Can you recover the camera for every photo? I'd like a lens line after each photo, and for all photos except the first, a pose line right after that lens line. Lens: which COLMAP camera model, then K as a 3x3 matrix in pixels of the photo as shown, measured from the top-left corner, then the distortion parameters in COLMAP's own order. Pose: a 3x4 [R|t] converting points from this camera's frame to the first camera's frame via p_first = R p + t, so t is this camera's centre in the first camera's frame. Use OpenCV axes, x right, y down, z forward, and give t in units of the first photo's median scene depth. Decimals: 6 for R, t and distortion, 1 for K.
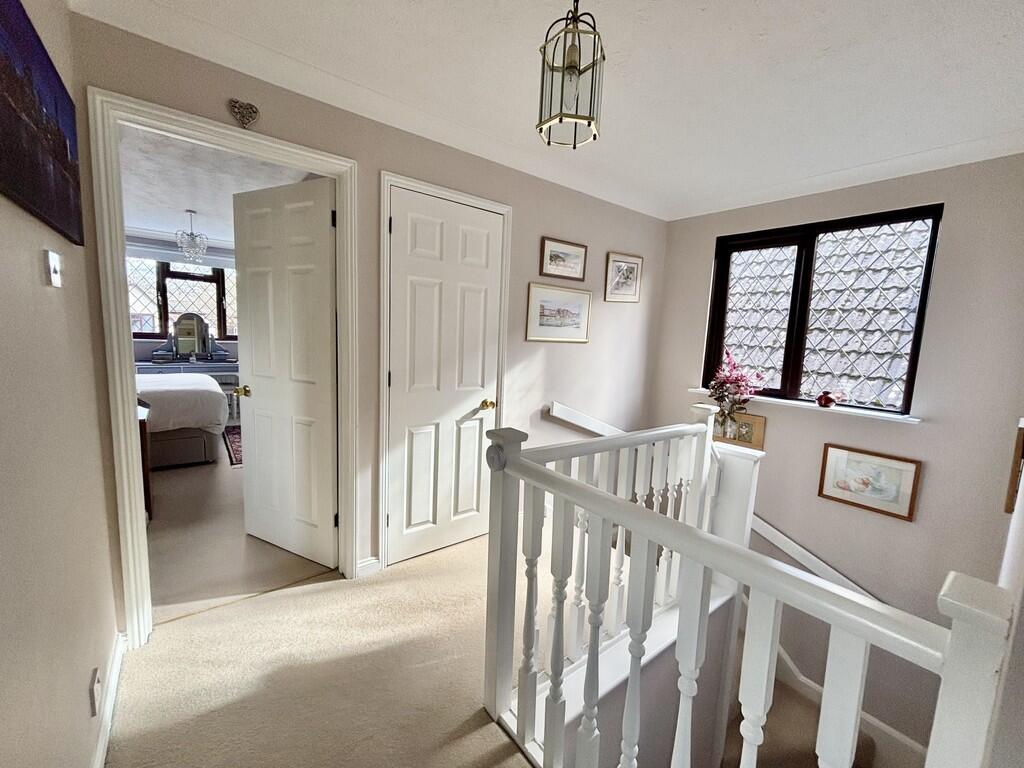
lens RADIAL K [[408.6, 0, 512.0], [0, 408.6, 384.0], [0, 0, 1]] dist [0.001890, 0.000199]
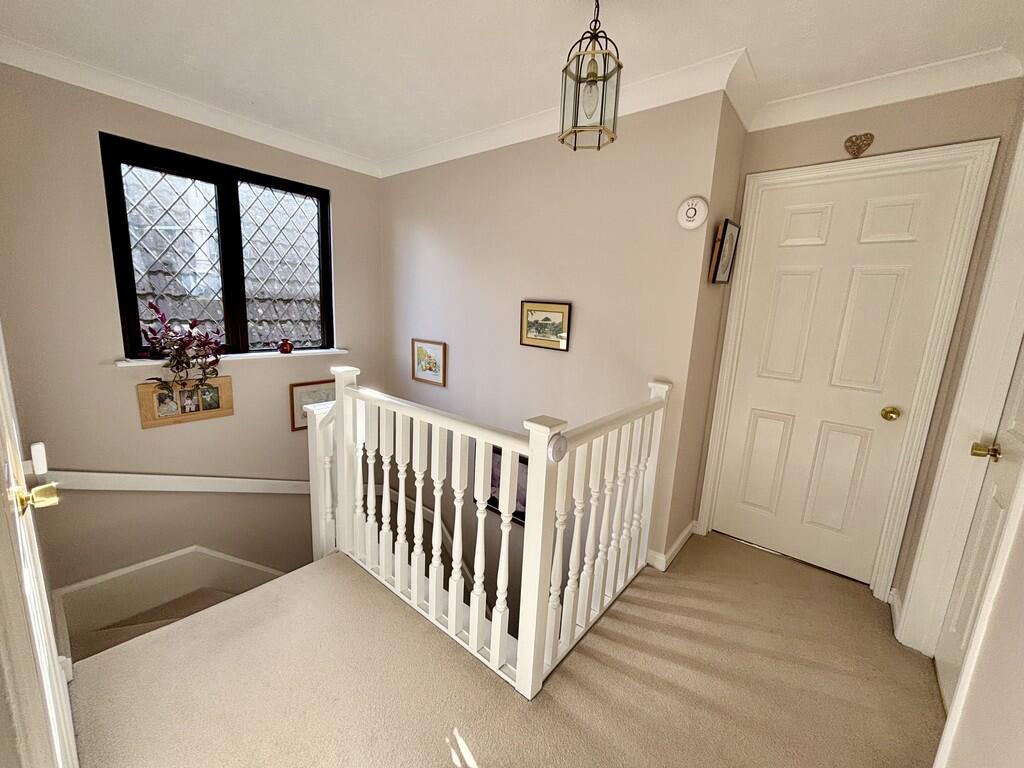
lens RADIAL K [[408.6, 0, 512.0], [0, 408.6, 384.0], [0, 0, 1]] dist [0.001890, 0.000199]
pose [[-0.208997, -0.230516, 0.950359, -0.433393], [0.057758, 0.967215, 0.247306, -0.099625], [-0.976209, 0.106577, -0.188831, 0.591112]]
